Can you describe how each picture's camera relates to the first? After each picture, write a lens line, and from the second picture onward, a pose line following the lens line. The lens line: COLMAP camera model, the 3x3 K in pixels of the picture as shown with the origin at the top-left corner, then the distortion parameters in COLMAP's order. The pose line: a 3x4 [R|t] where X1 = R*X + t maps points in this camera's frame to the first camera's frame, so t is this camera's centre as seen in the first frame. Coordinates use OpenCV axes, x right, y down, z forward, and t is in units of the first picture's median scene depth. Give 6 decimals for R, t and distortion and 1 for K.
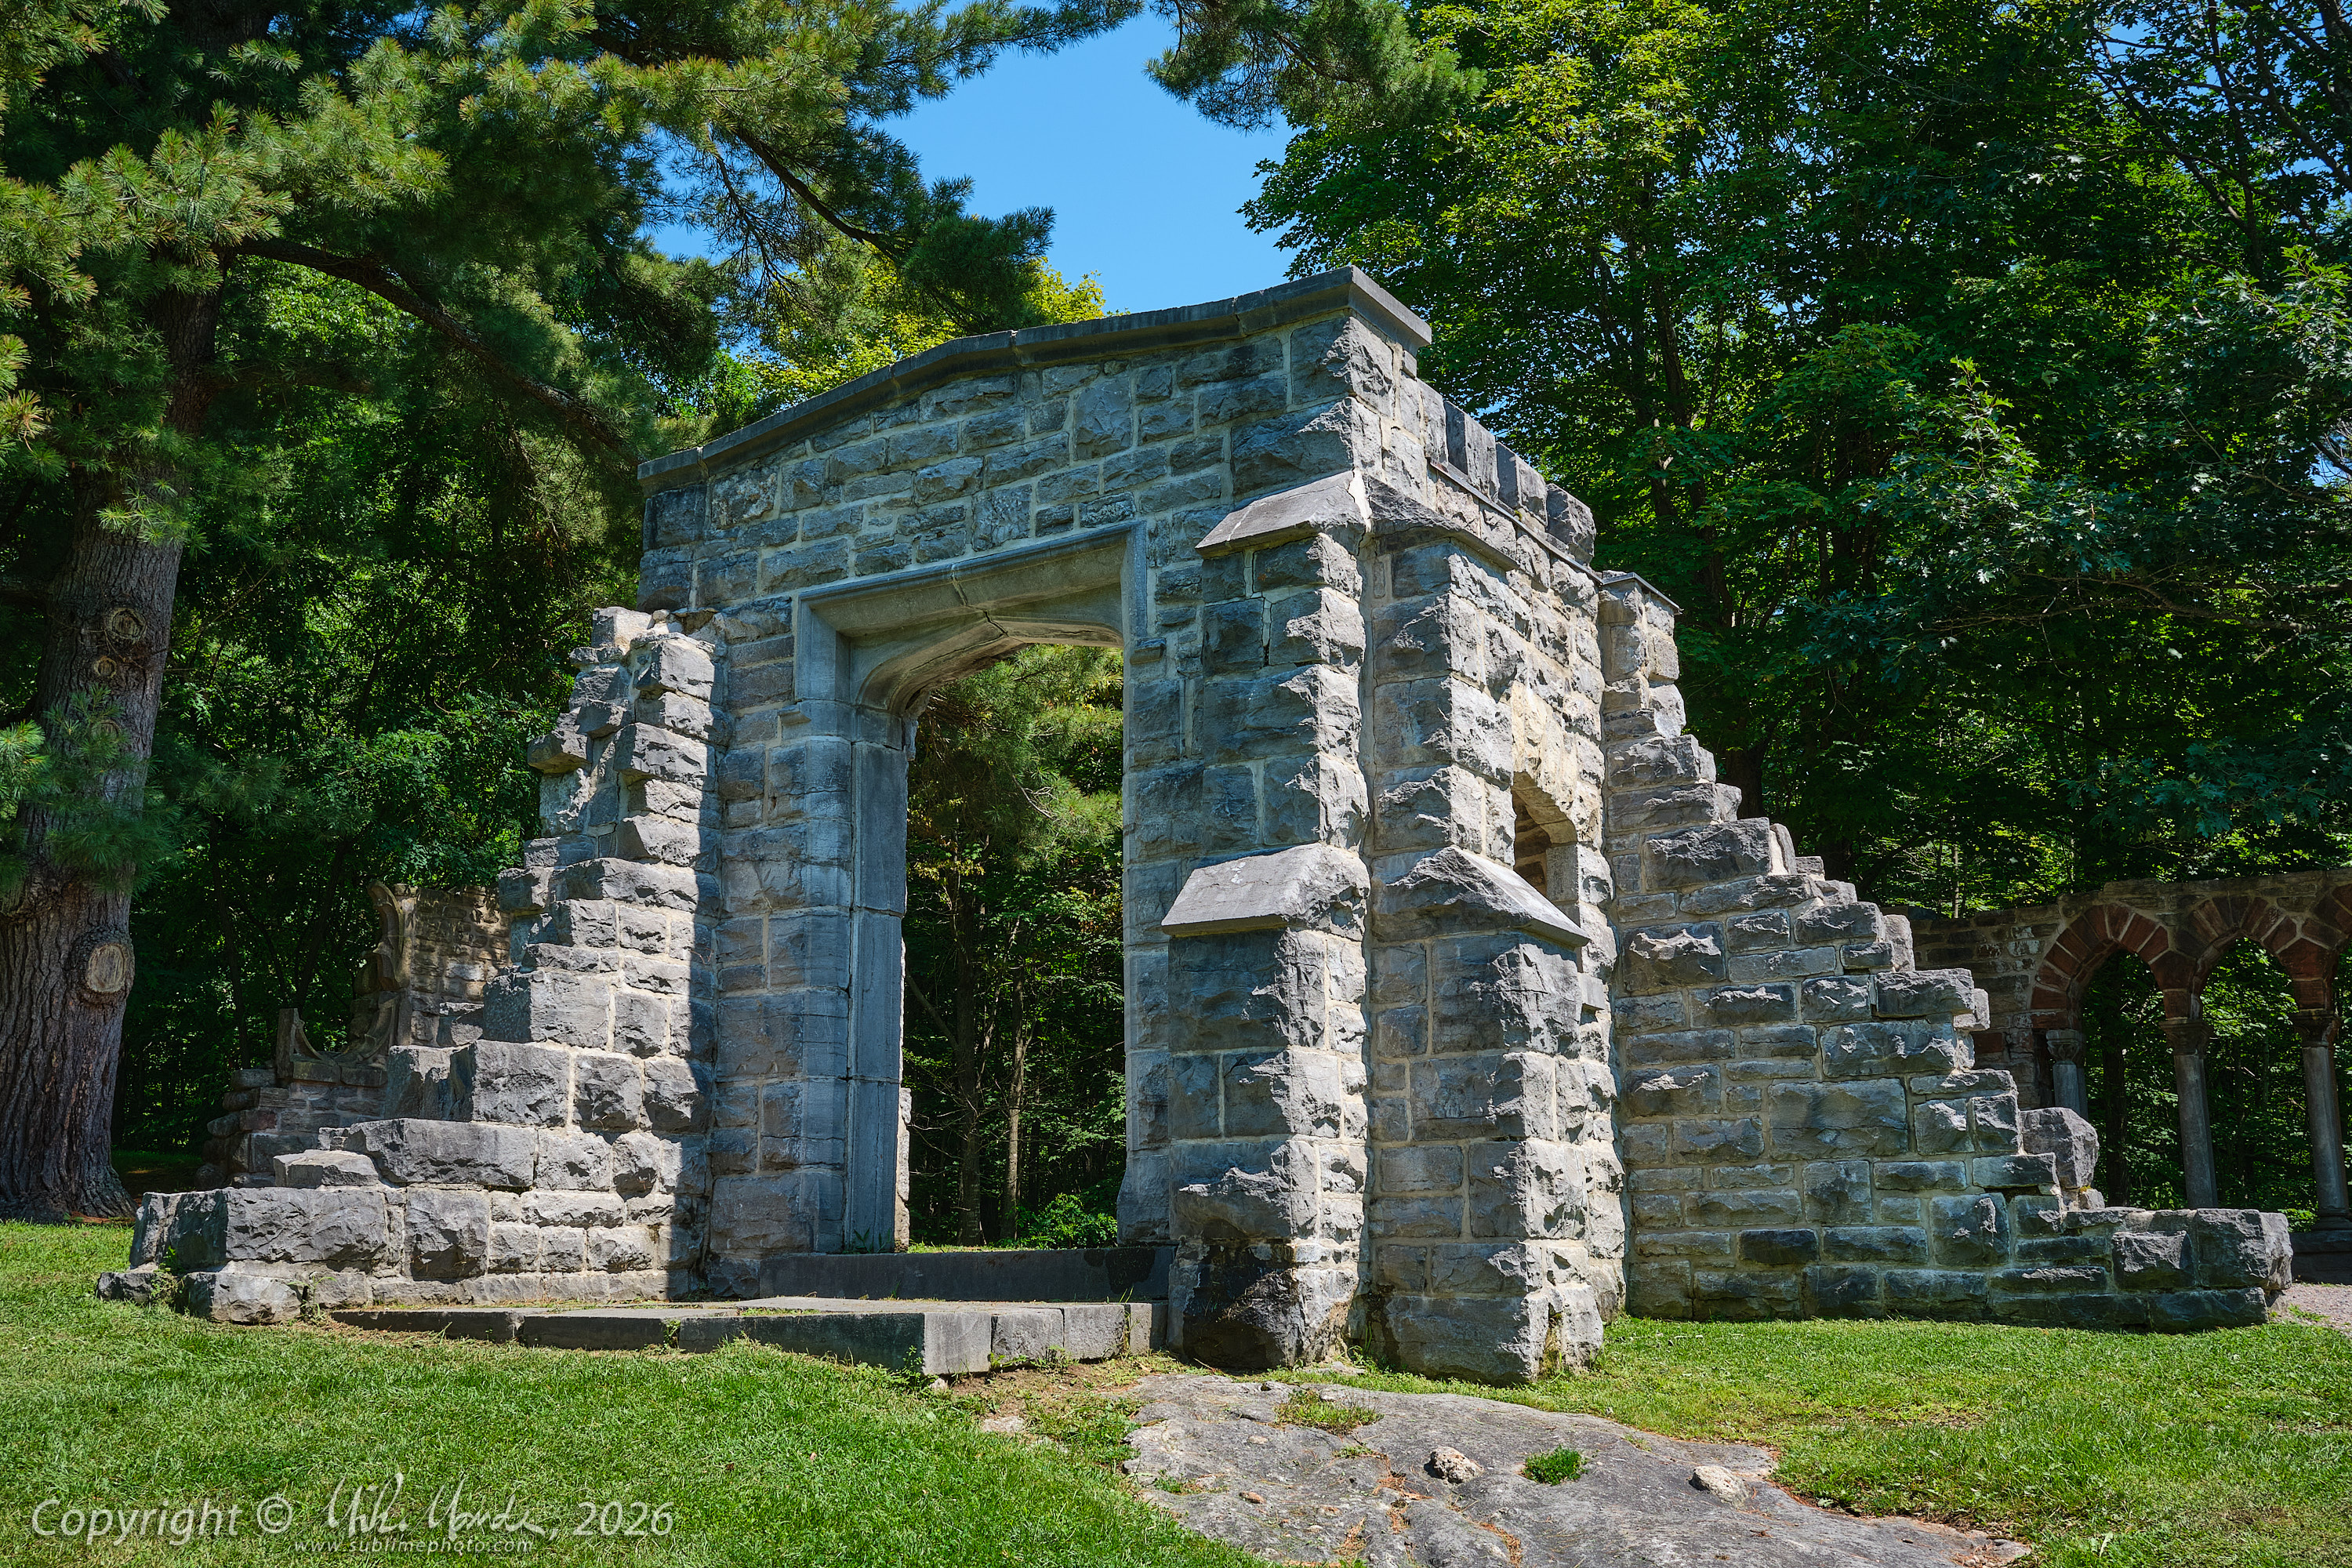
lens RADIAL K [[2338.6, 0, 1192.0], [0, 2338.6, 762.4], [0, 0, 1]] dist [-0.006991, 0.000000]
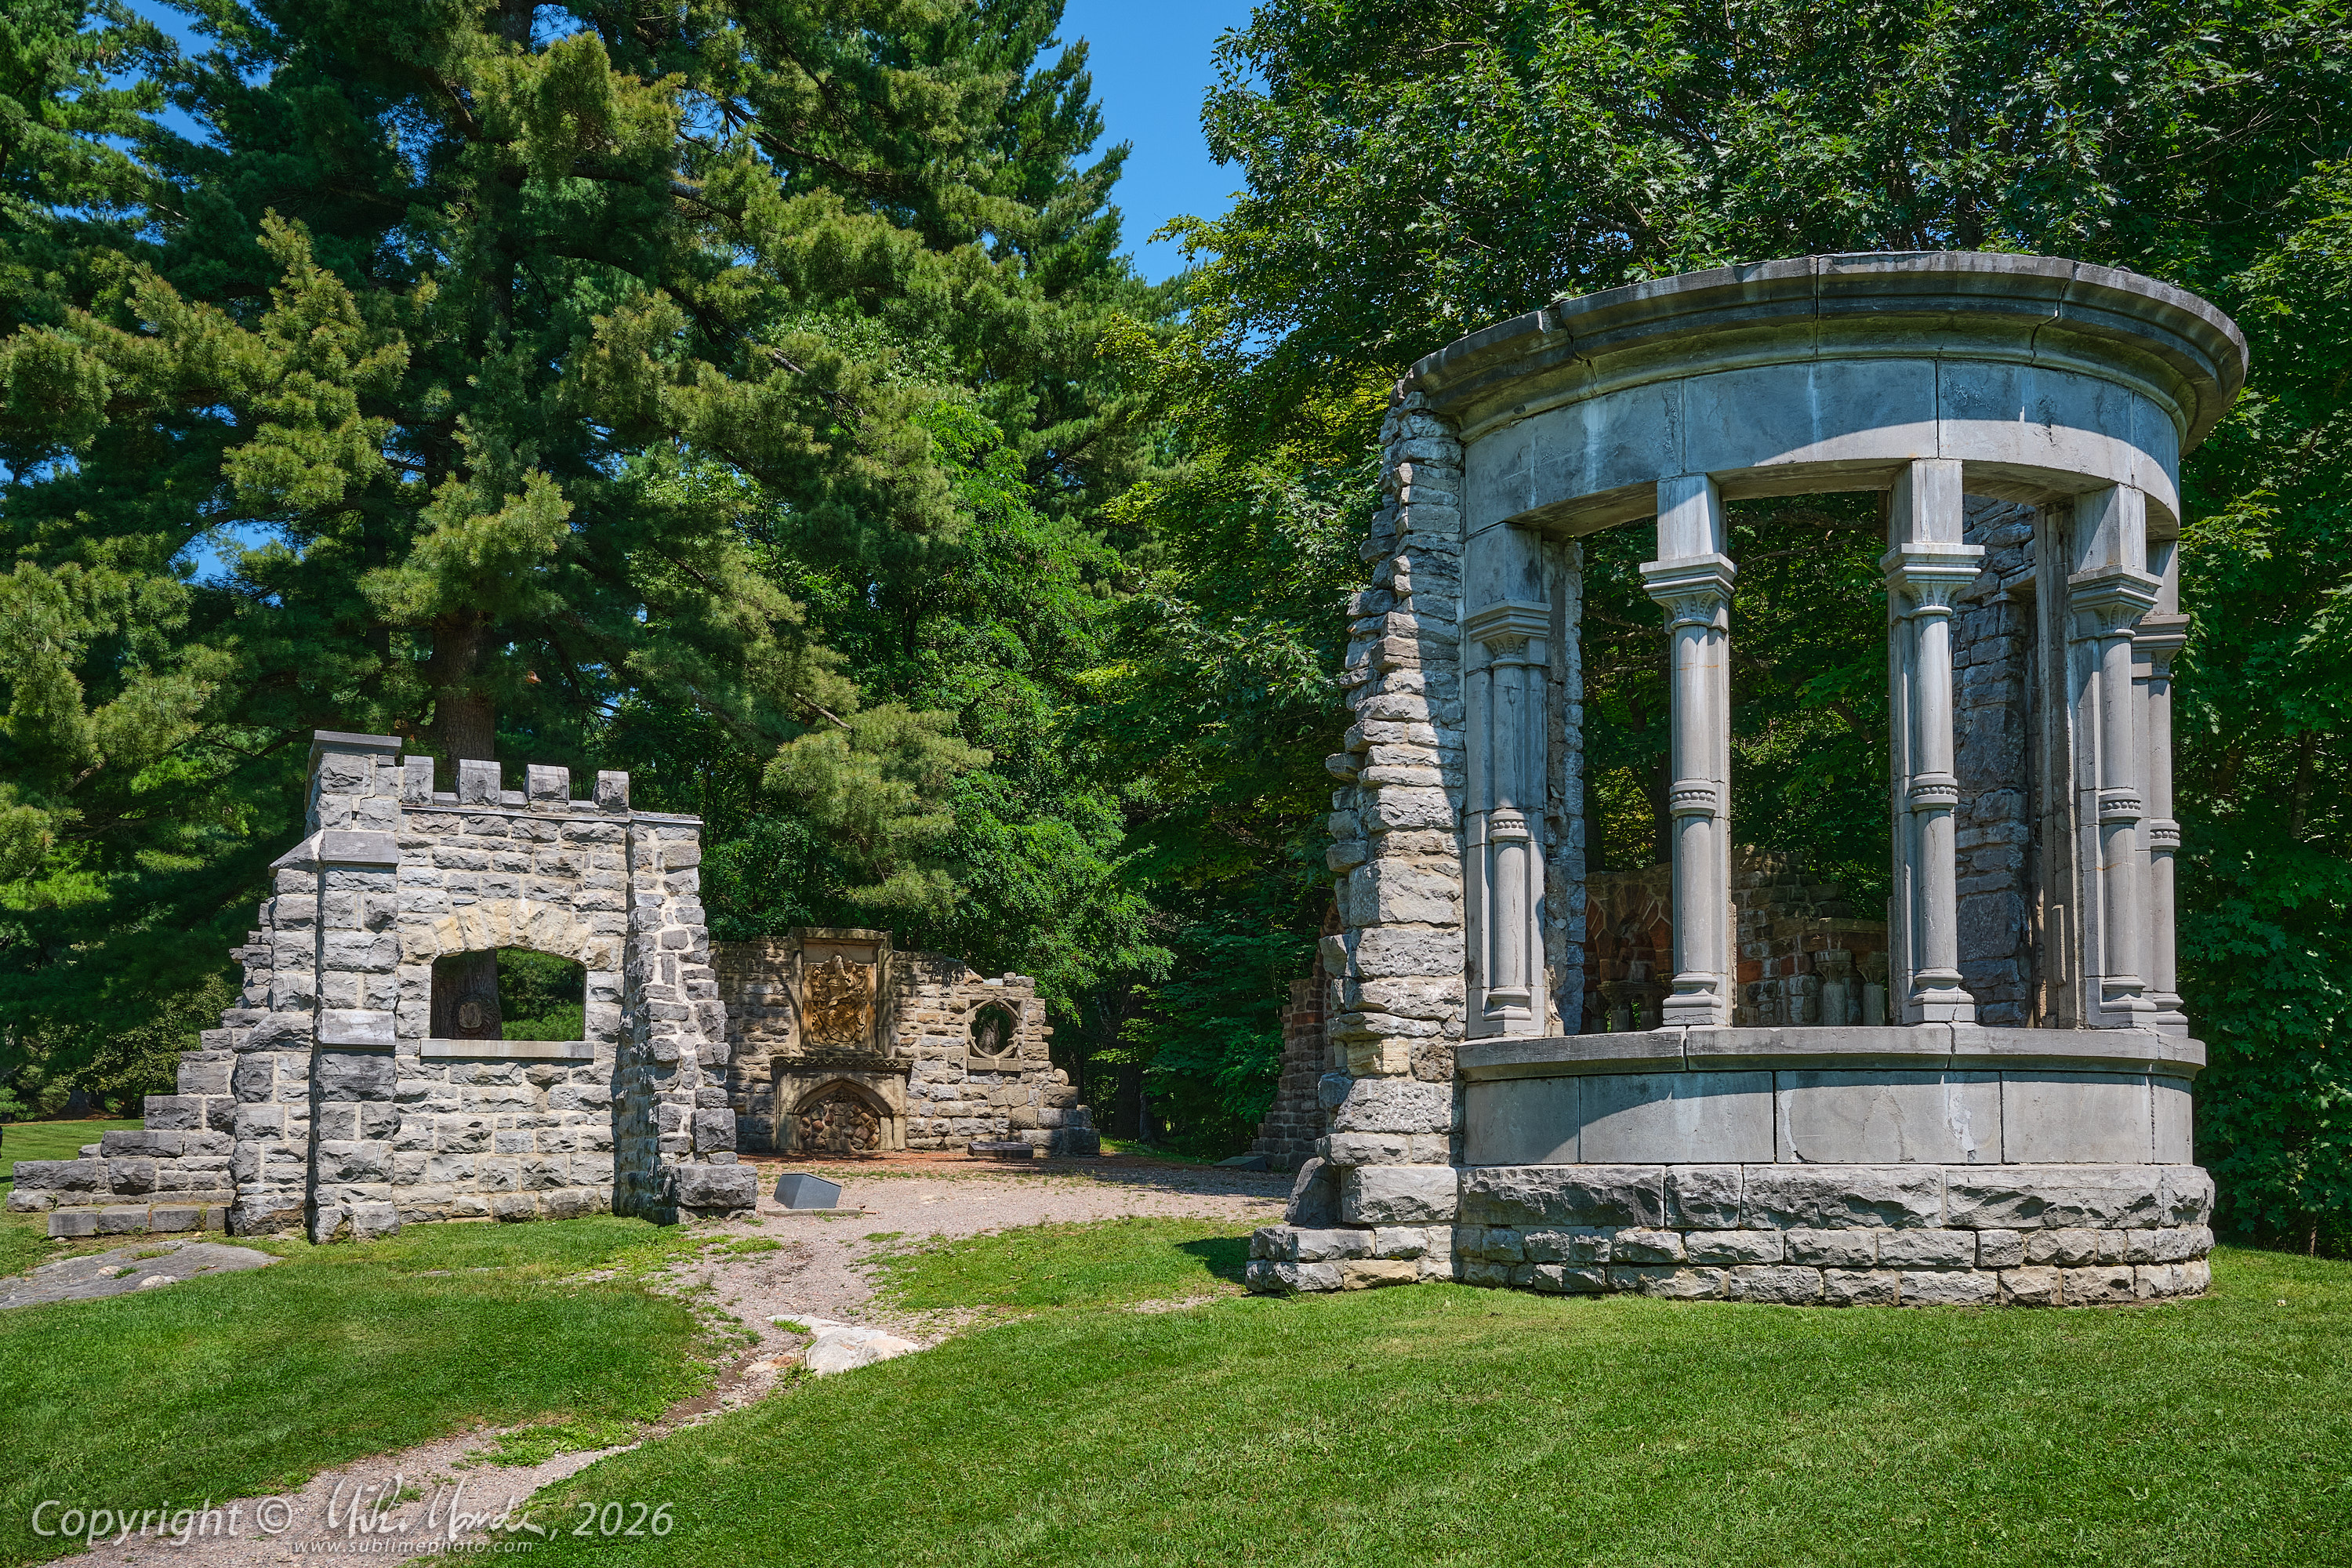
lens RADIAL K [[2338.6, 0, 1194.0], [0, 2338.6, 1015.3], [0, 0, 1]] dist [-0.006991, 0.000000]
pose [[0.811893, -0.034960, -0.582758, 1.852876], [0.129999, 0.983969, 0.122085, -0.108637], [0.569148, -0.174878, 0.803423, -0.279897]]
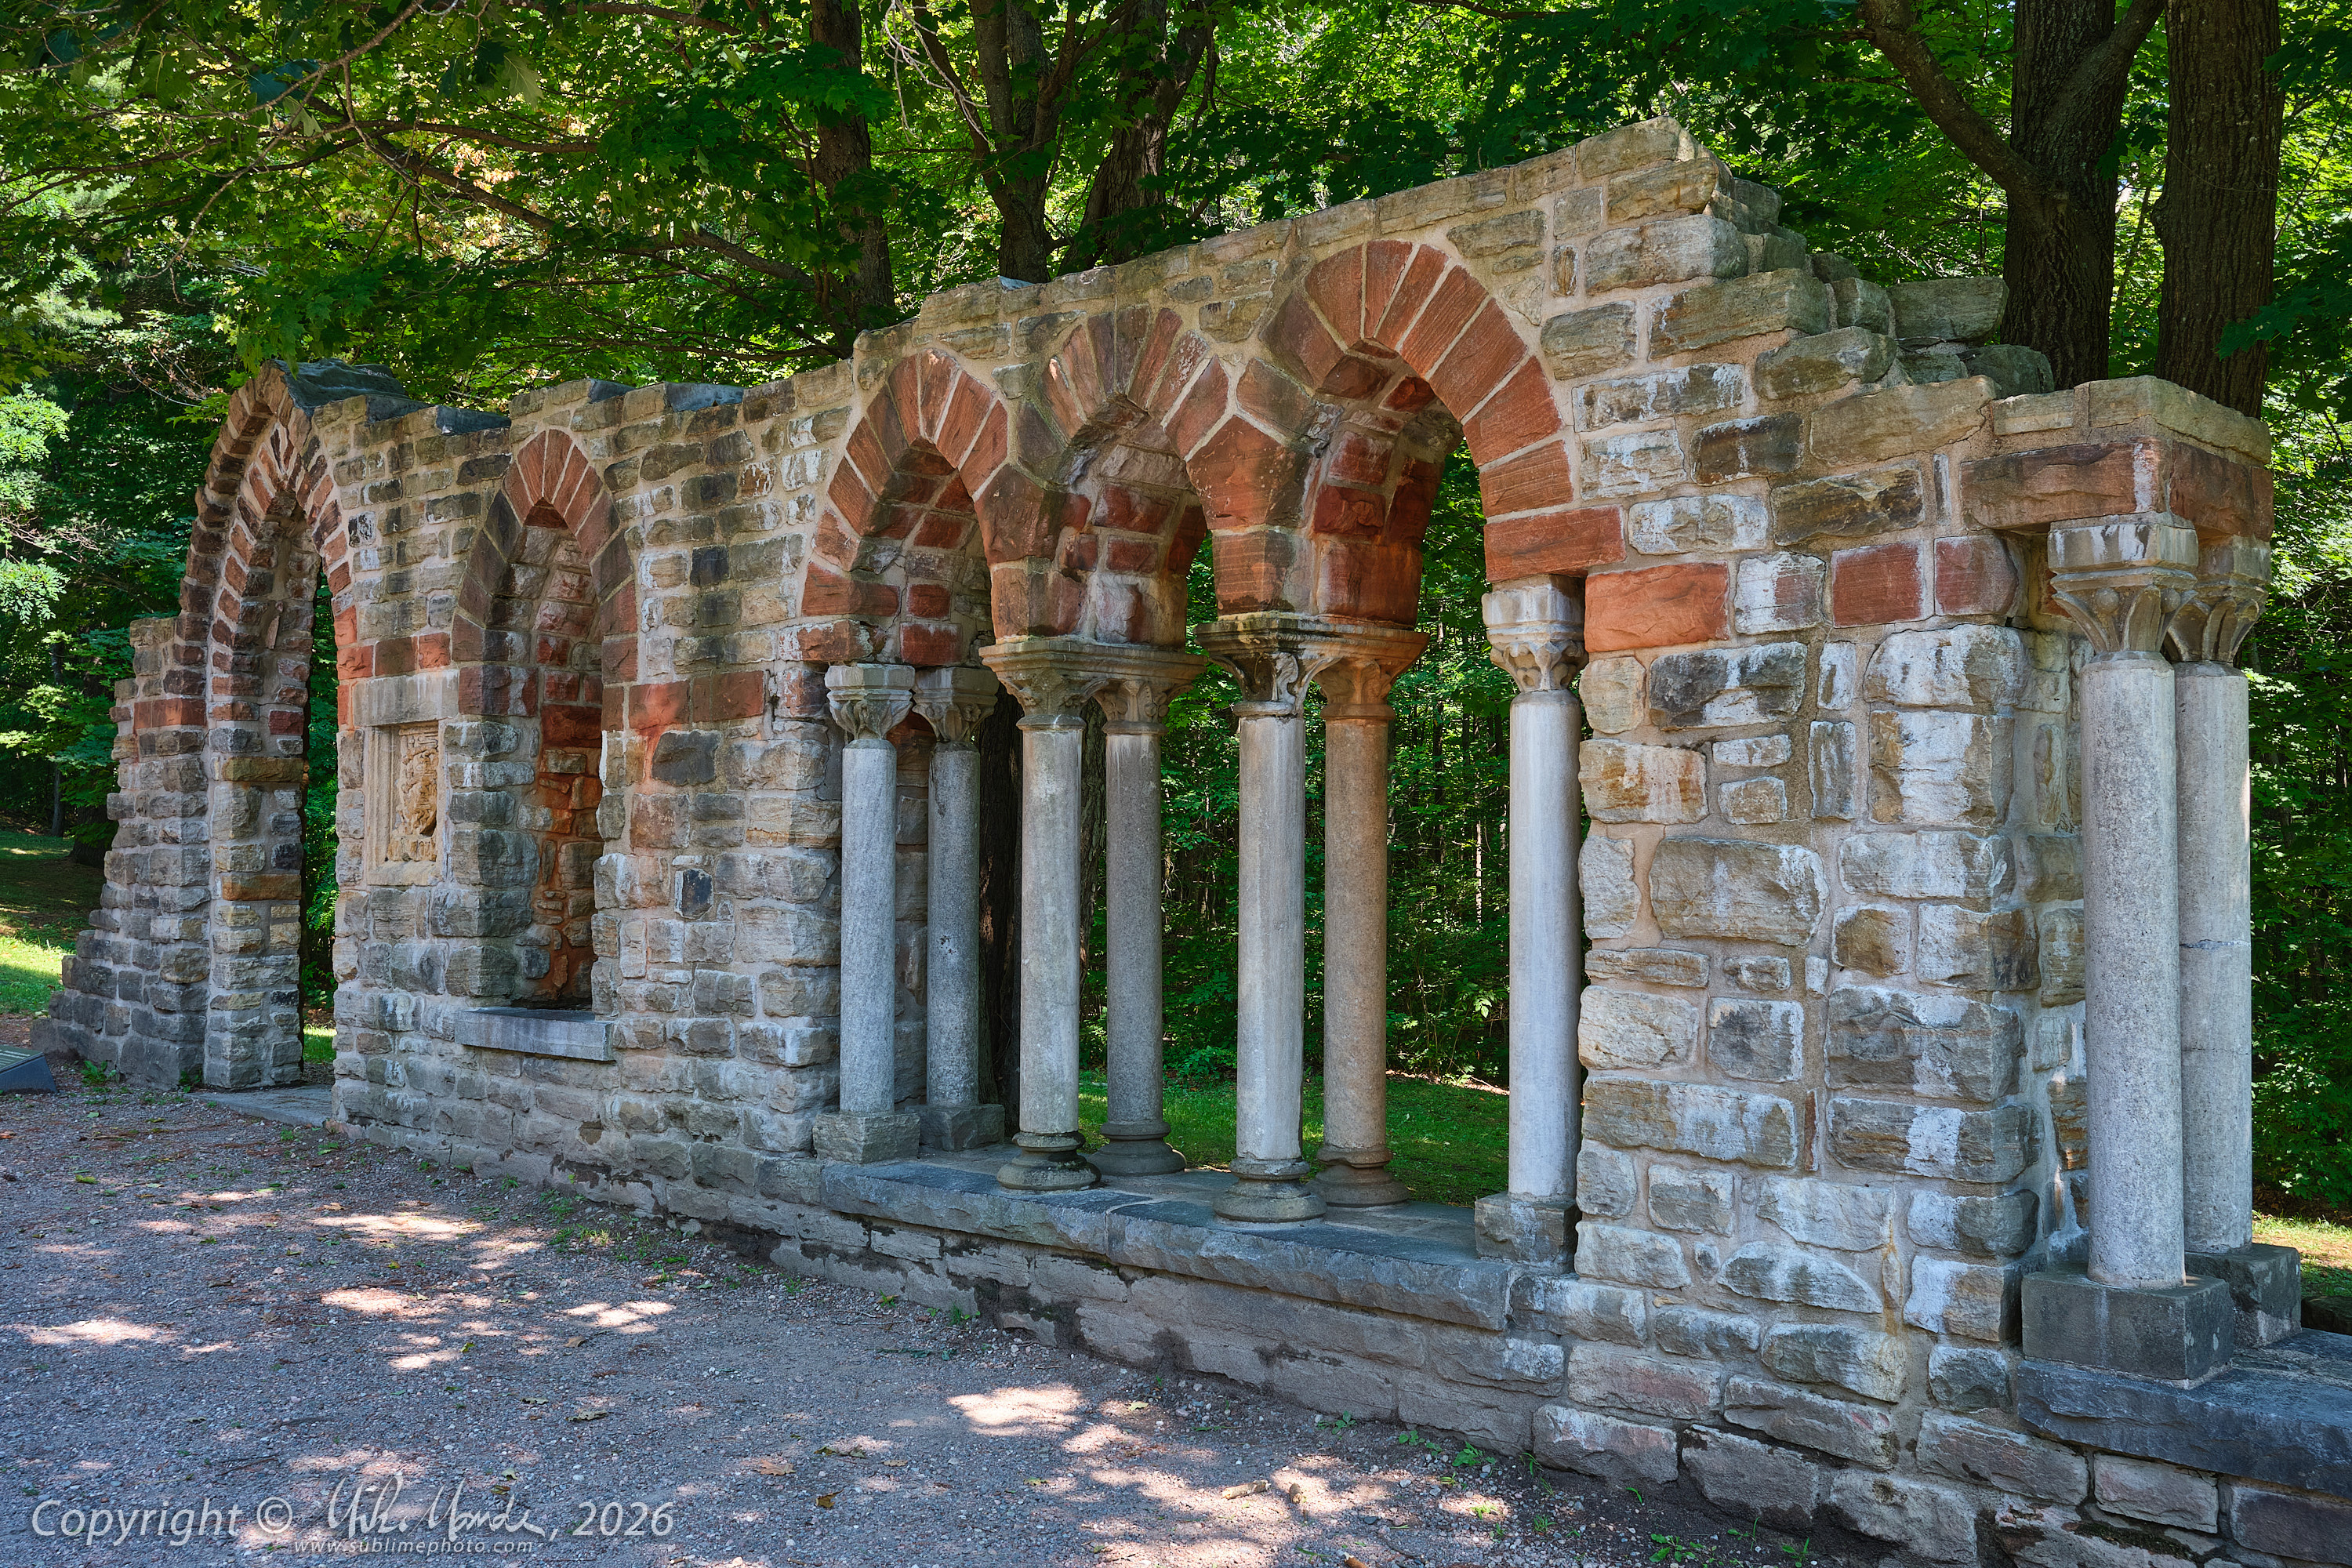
lens RADIAL K [[2338.6, 0, 1159.6], [0, 2338.6, 781.0], [0, 0, 1]] dist [-0.006991, 0.000000]
pose [[0.964645, -0.003674, -0.263526, 1.040140], [0.056832, 0.979278, 0.194384, 0.110807], [0.257351, -0.202489, 0.944864, 1.199632]]
